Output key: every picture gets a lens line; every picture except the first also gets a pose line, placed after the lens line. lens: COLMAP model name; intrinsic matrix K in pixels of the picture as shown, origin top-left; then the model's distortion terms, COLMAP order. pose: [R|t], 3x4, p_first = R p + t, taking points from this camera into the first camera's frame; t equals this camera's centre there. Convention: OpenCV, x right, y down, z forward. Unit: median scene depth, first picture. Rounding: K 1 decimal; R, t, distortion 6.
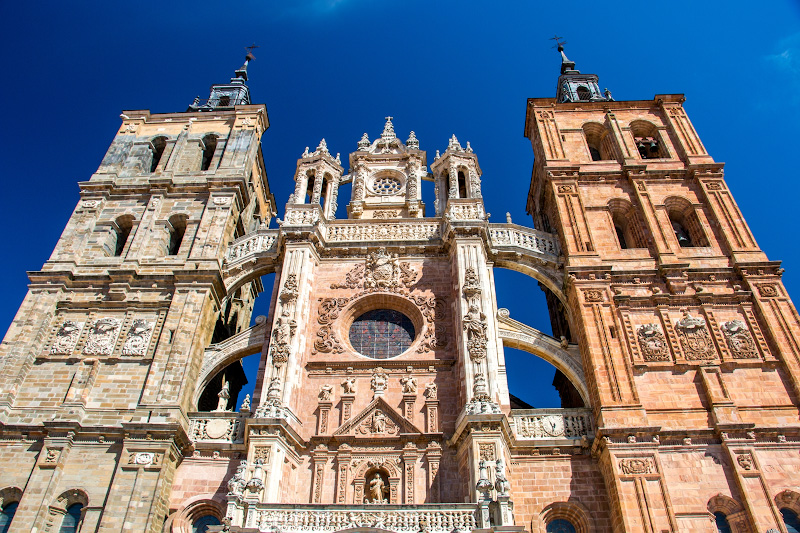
lens RADIAL K [[651.9, 0, 397.7], [0, 651.9, 266.2], [0, 0, 1]] dist [-0.188122, 0.166679]
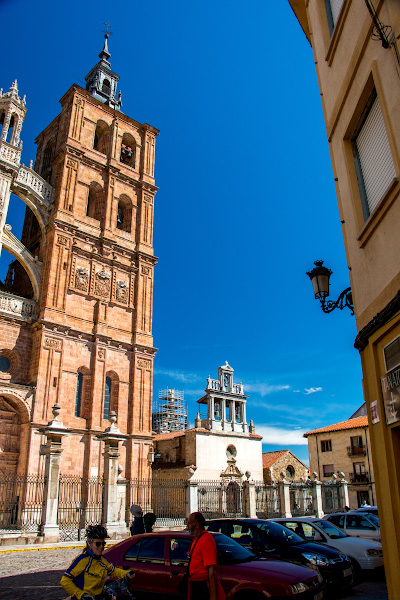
lens RADIAL K [[488.9, 0, 198.0], [0, 488.9, 305.2], [0, 0, 1]] dist [-0.188122, 0.166679]
pose [[0.699973, 0.248906, 0.669391, -0.263968], [-0.476906, 0.860599, 0.178689, -0.210015], [-0.531601, -0.444314, 0.721101, -0.208746]]
